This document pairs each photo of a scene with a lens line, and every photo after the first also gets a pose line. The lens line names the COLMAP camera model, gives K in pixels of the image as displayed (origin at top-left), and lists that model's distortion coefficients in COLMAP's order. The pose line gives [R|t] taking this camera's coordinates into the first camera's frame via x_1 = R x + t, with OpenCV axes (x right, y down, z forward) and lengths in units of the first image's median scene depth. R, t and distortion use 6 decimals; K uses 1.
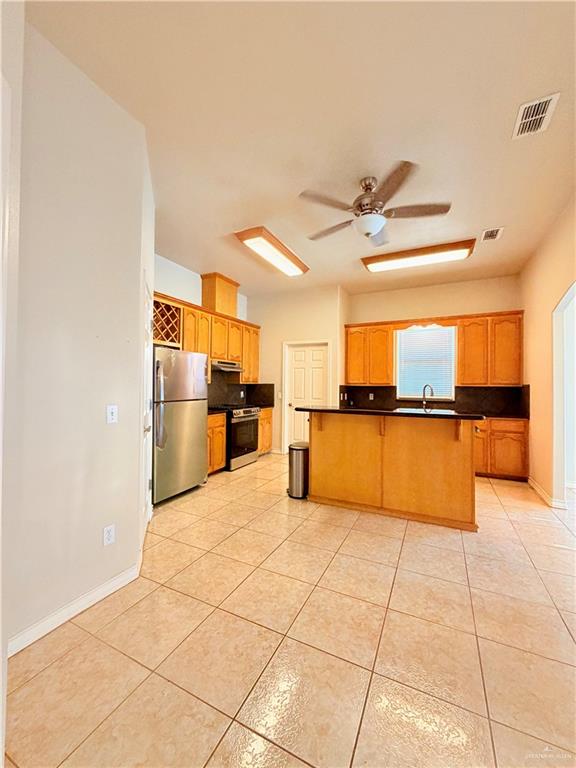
lens RADIAL K [[307.1, 0, 288.0], [0, 307.1, 384.0], [0, 0, 1]] dist [-0.000162, -0.000047]
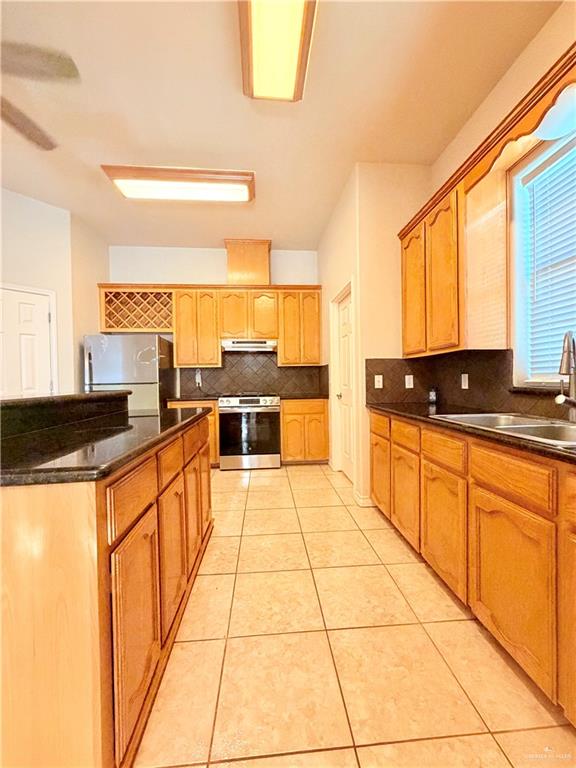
lens RADIAL K [[307.1, 0, 288.0], [0, 307.1, 384.0], [0, 0, 1]] dist [-0.000162, -0.000047]
pose [[0.513734, -0.003589, -0.857942, 0.639486], [0.023629, 0.999671, 0.009967, 0.044336], [0.857624, -0.025393, 0.513650, 0.741187]]
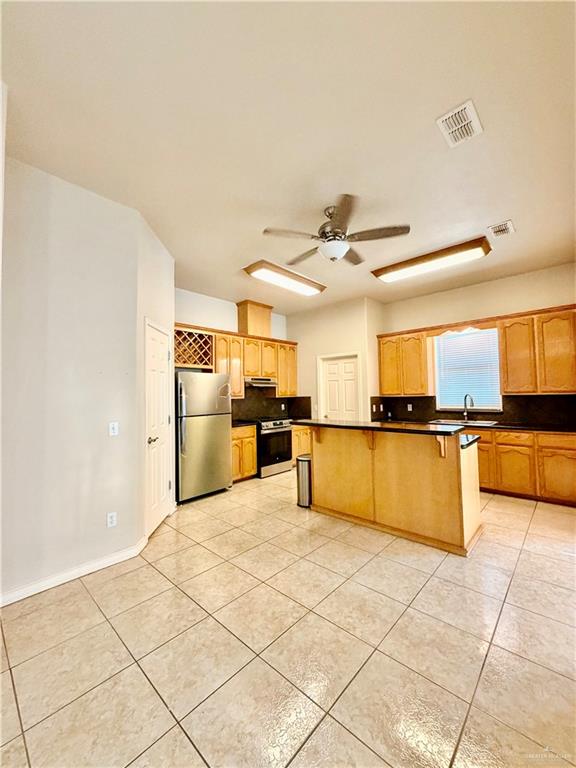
lens RADIAL K [[307.1, 0, 288.0], [0, 307.1, 384.0], [0, 0, 1]] dist [-0.000162, -0.000047]
pose [[0.957413, -0.036640, -0.286387, 0.234895], [0.027990, 0.999022, -0.034238, -0.012695], [0.287362, 0.024764, 0.957502, -0.031311]]
